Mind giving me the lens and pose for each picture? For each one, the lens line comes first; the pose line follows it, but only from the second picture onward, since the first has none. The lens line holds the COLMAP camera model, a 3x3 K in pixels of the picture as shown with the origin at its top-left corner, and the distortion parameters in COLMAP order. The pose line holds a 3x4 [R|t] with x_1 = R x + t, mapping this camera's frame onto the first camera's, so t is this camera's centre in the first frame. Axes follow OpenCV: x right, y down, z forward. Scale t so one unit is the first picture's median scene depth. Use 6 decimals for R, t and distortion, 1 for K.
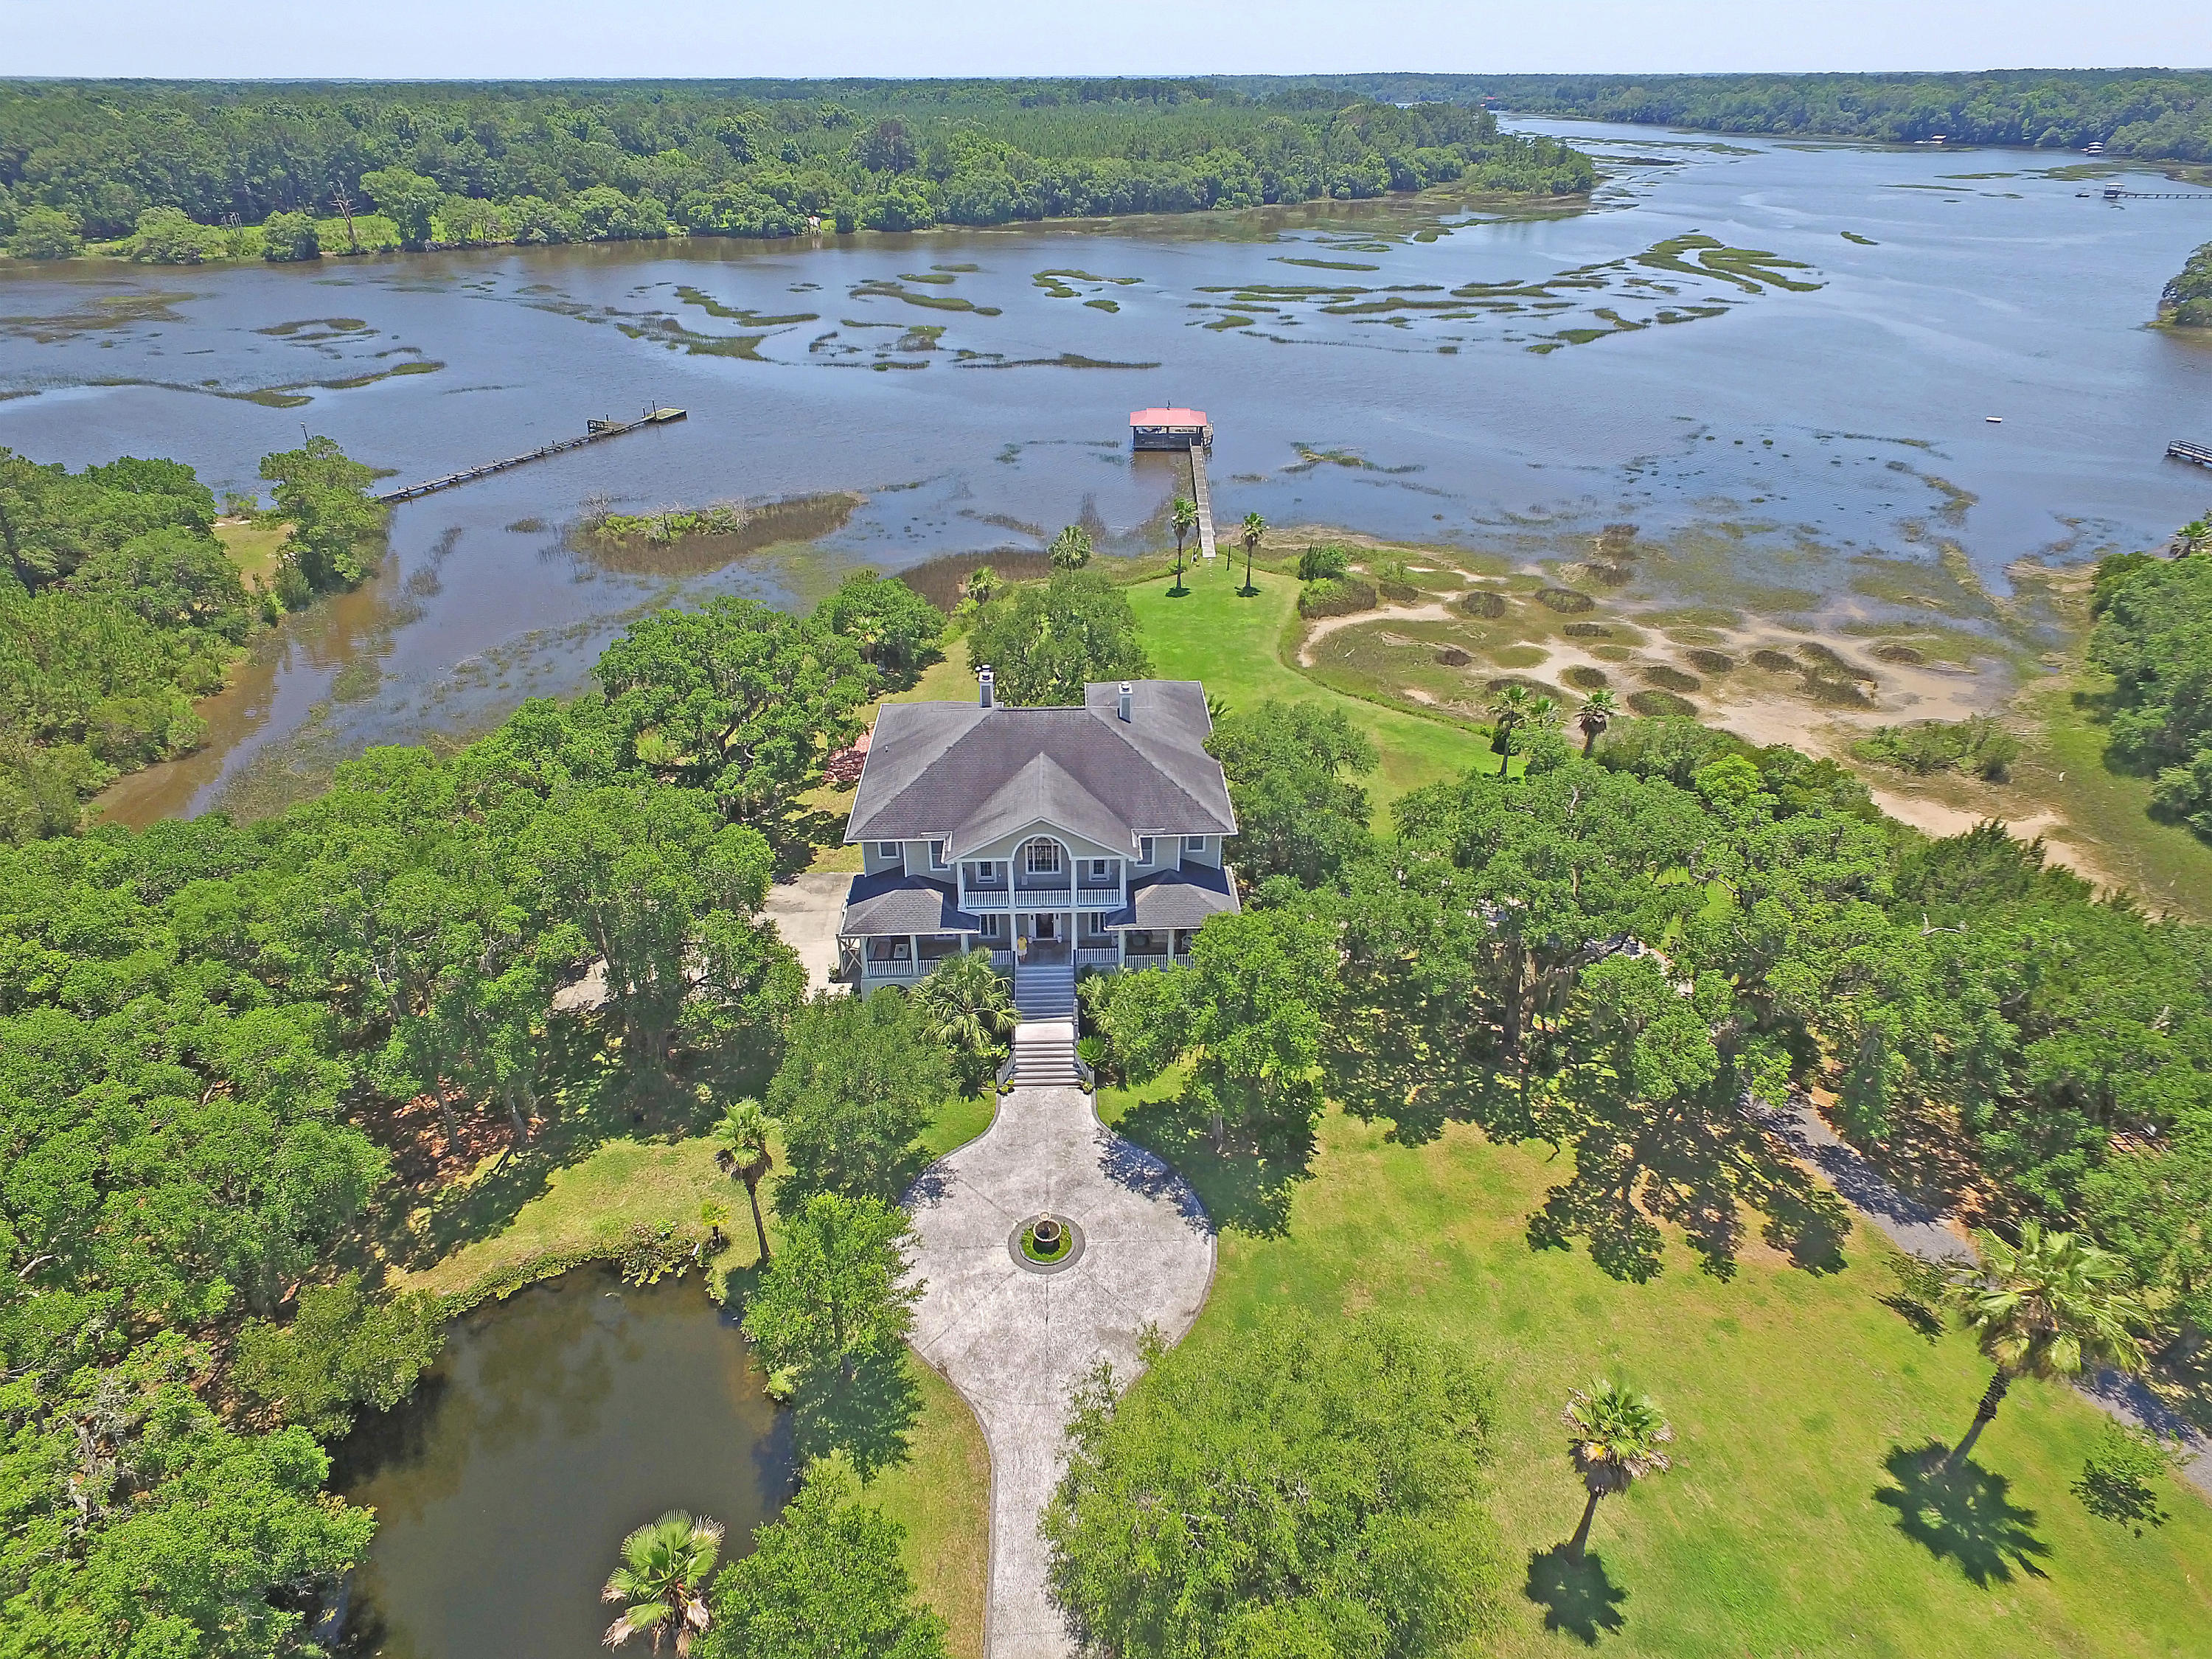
lens RADIAL K [[1311.1, 0, 1106.4], [0, 1311.1, 788.7], [0, 0, 1]] dist [-0.015160, 0.018786]
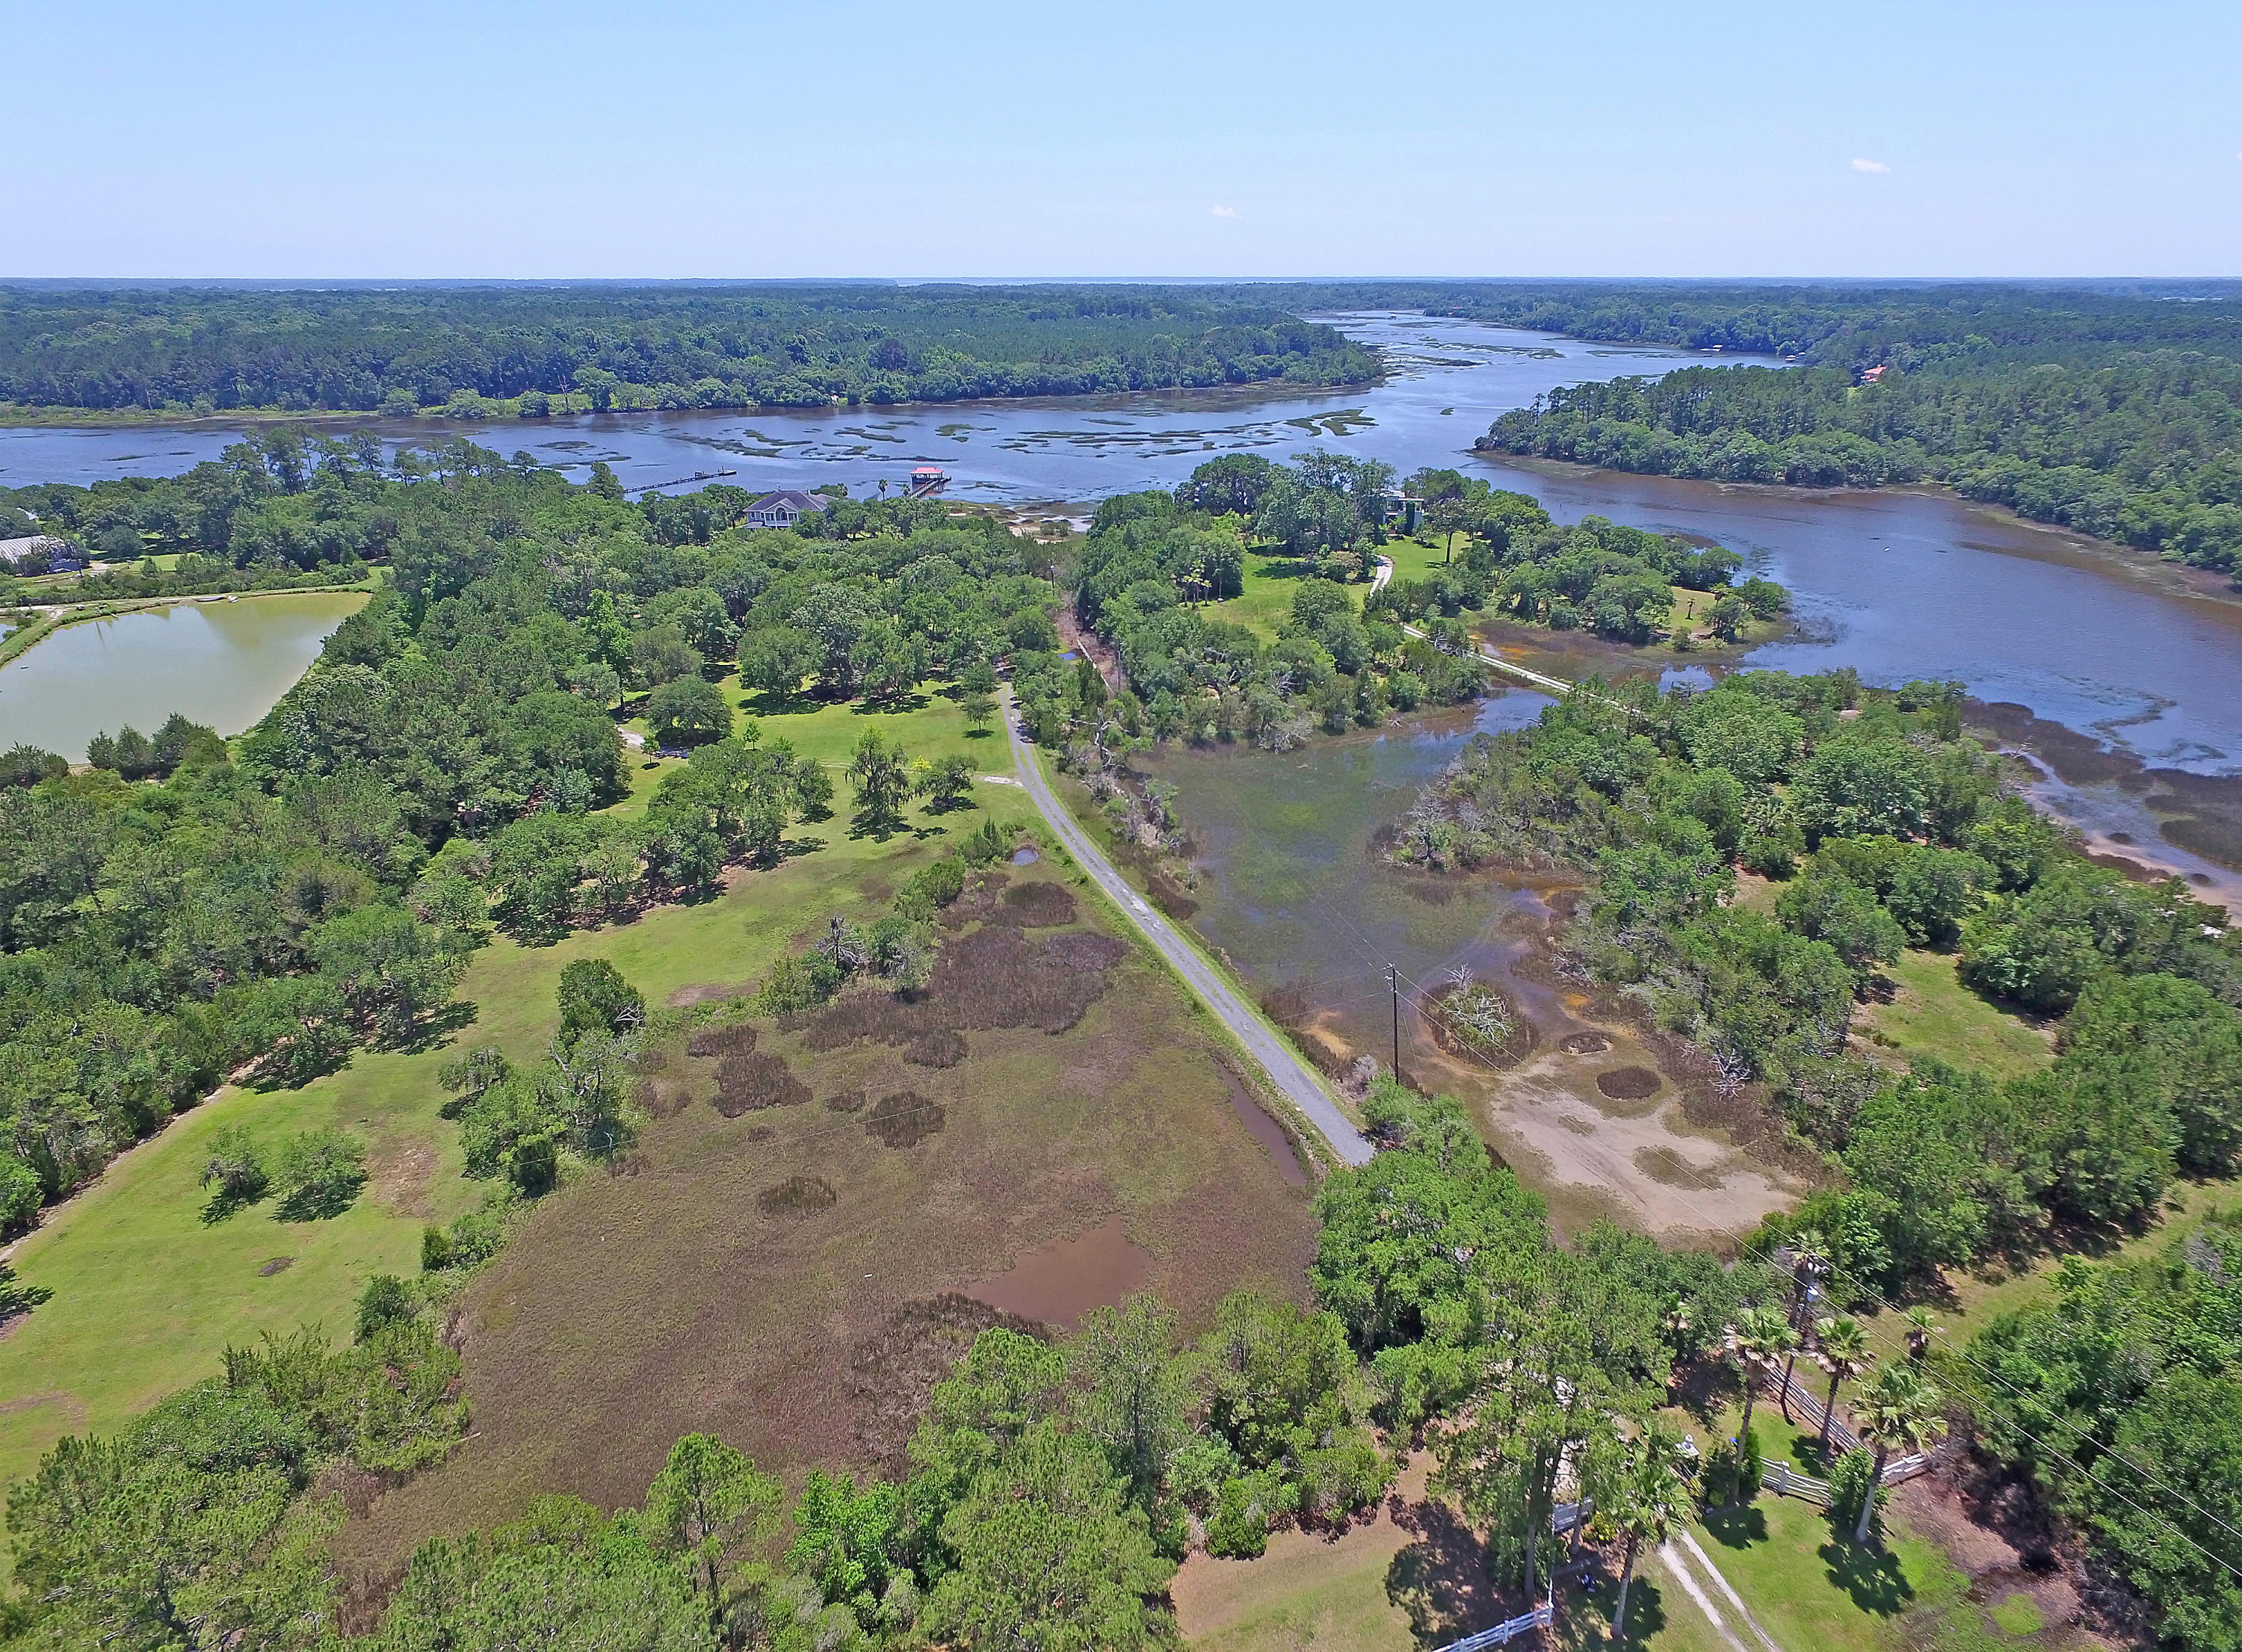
lens RADIAL K [[1313.1, 0, 1142.5], [0, 1313.1, 759.0], [0, 0, 1]] dist [-0.006977, 0.010226]
pose [[0.999386, 0.015148, -0.031579, 0.338203], [-0.019593, 0.989151, -0.145590, 0.380526], [0.029031, 0.146119, 0.988841, -0.852212]]
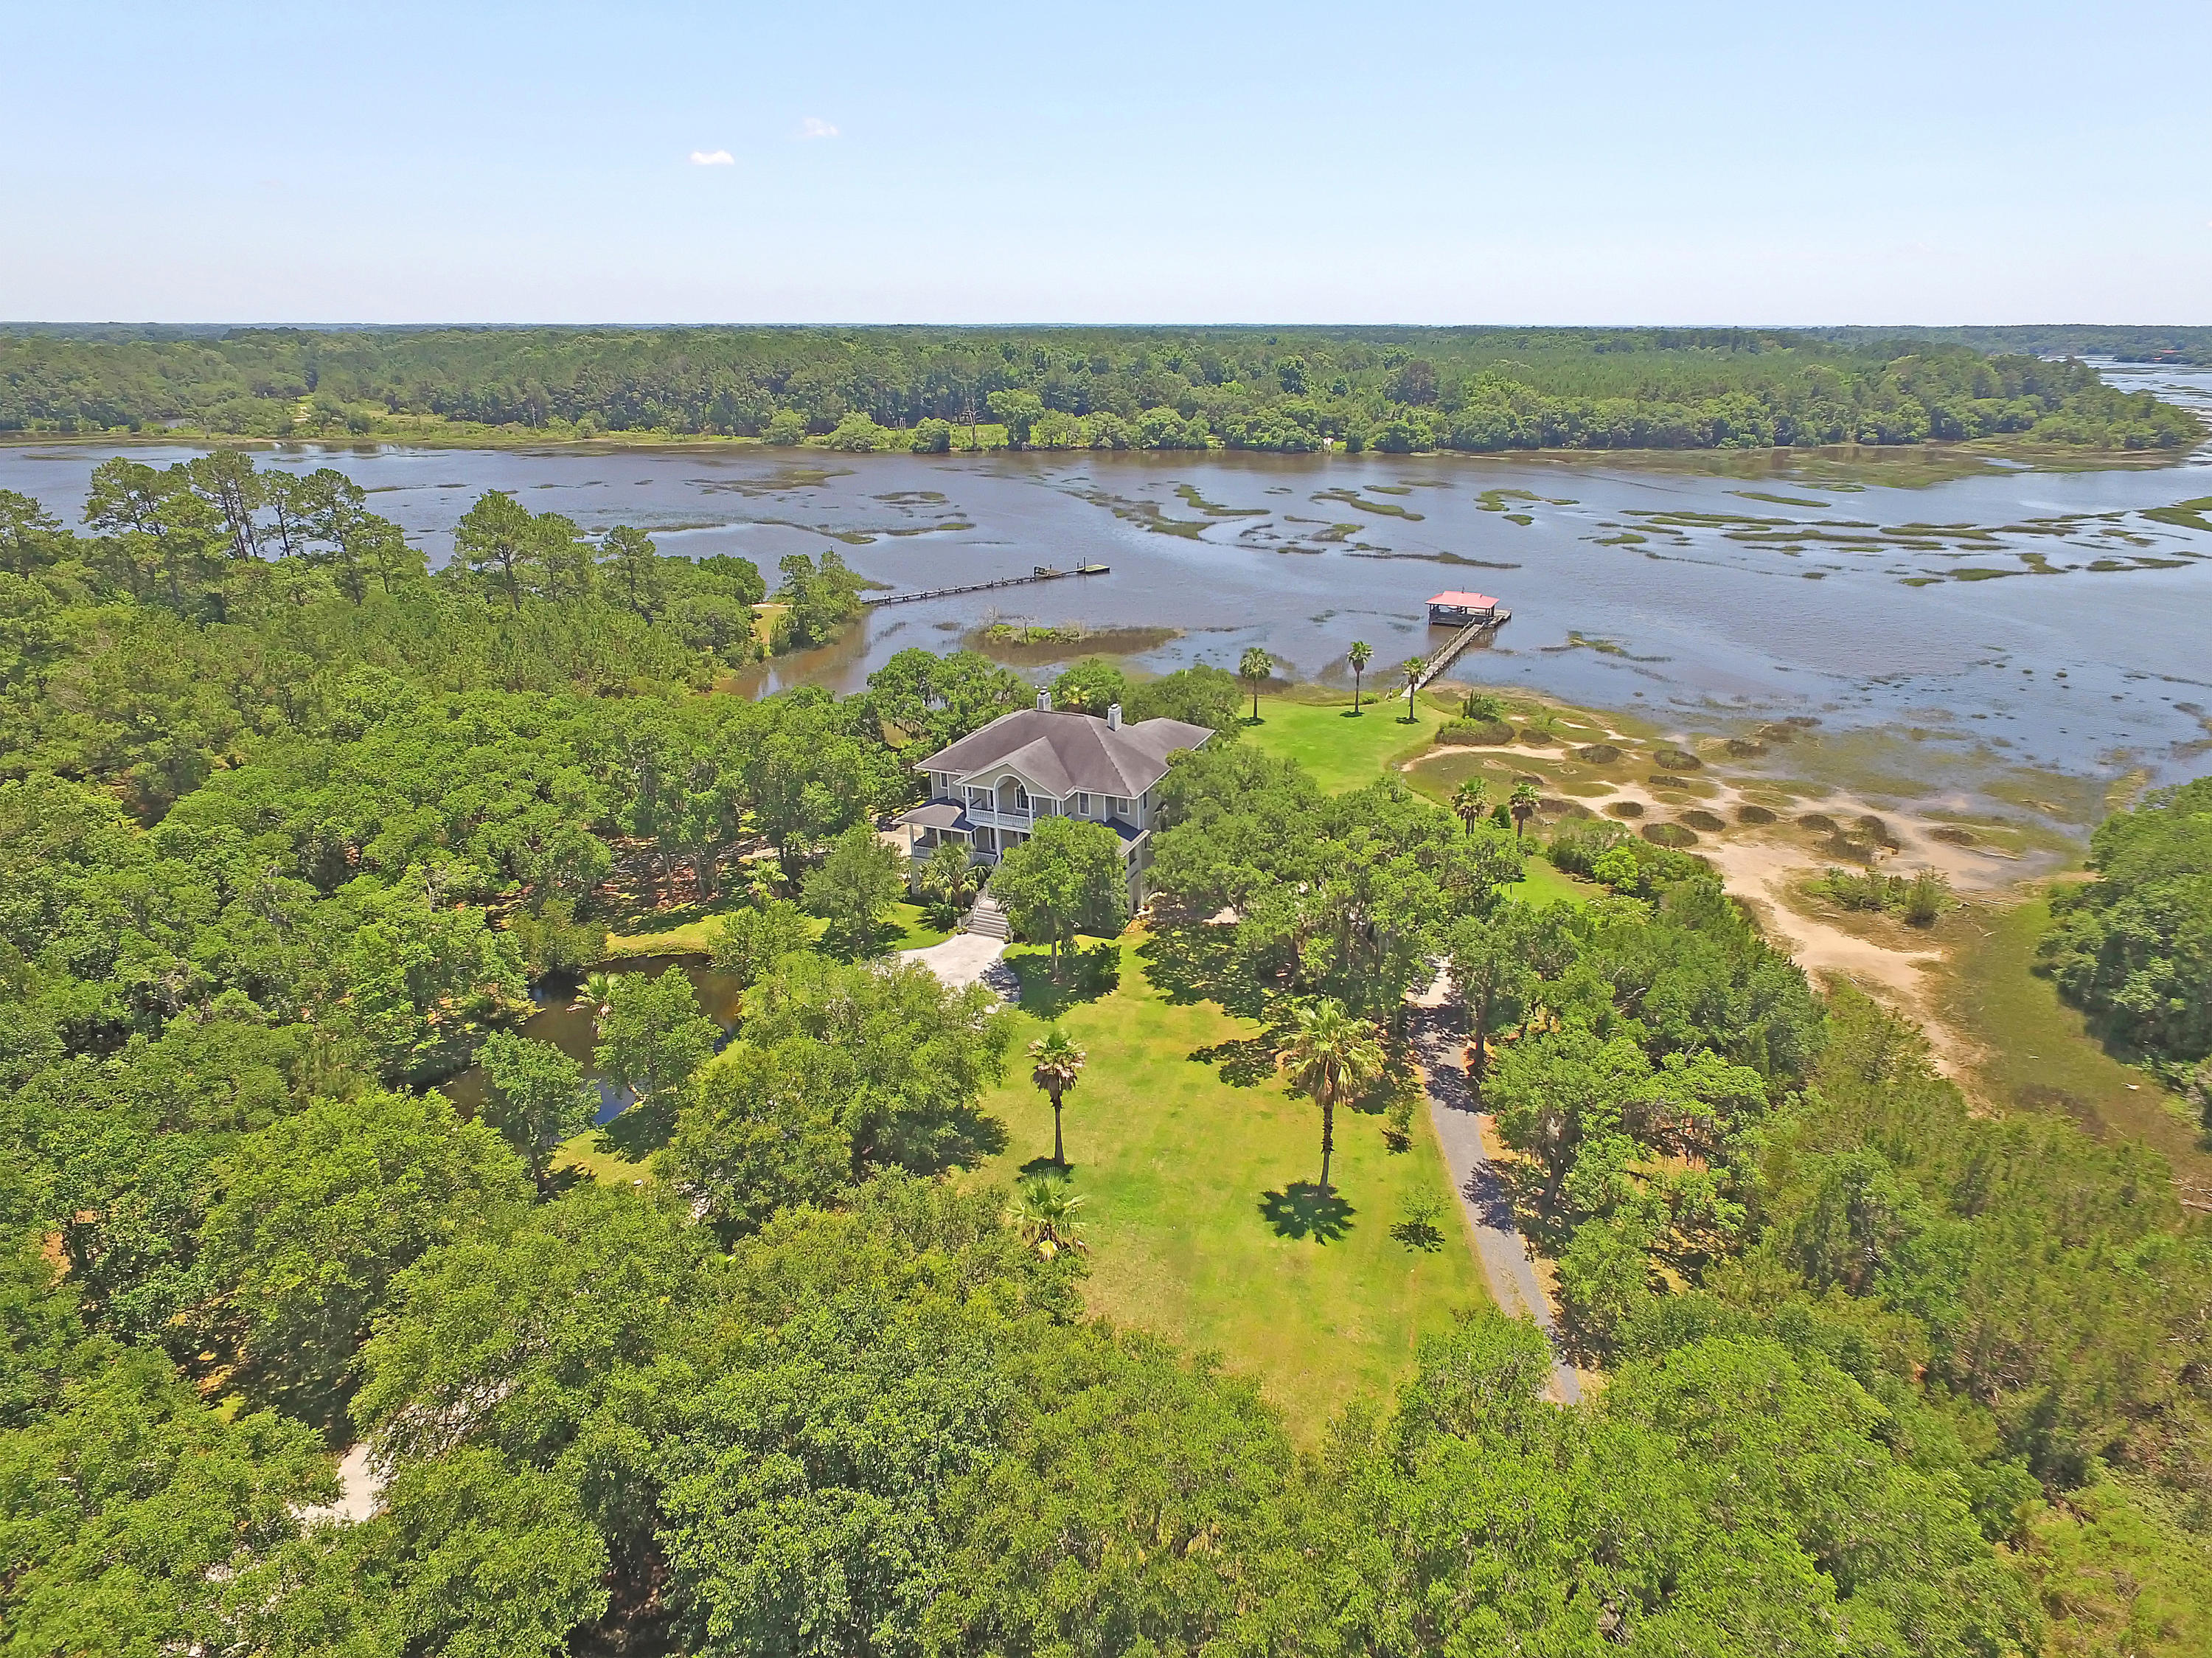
lens RADIAL K [[1277.8, 0, 1151.3], [0, 1277.8, 826.2], [0, 0, 1]] dist [-0.007215, 0.004882]
pose [[0.917135, 0.150944, -0.368889, 0.152679], [-0.195436, 0.976925, -0.086151, 0.043329], [0.347373, 0.151106, 0.925472, -0.081725]]
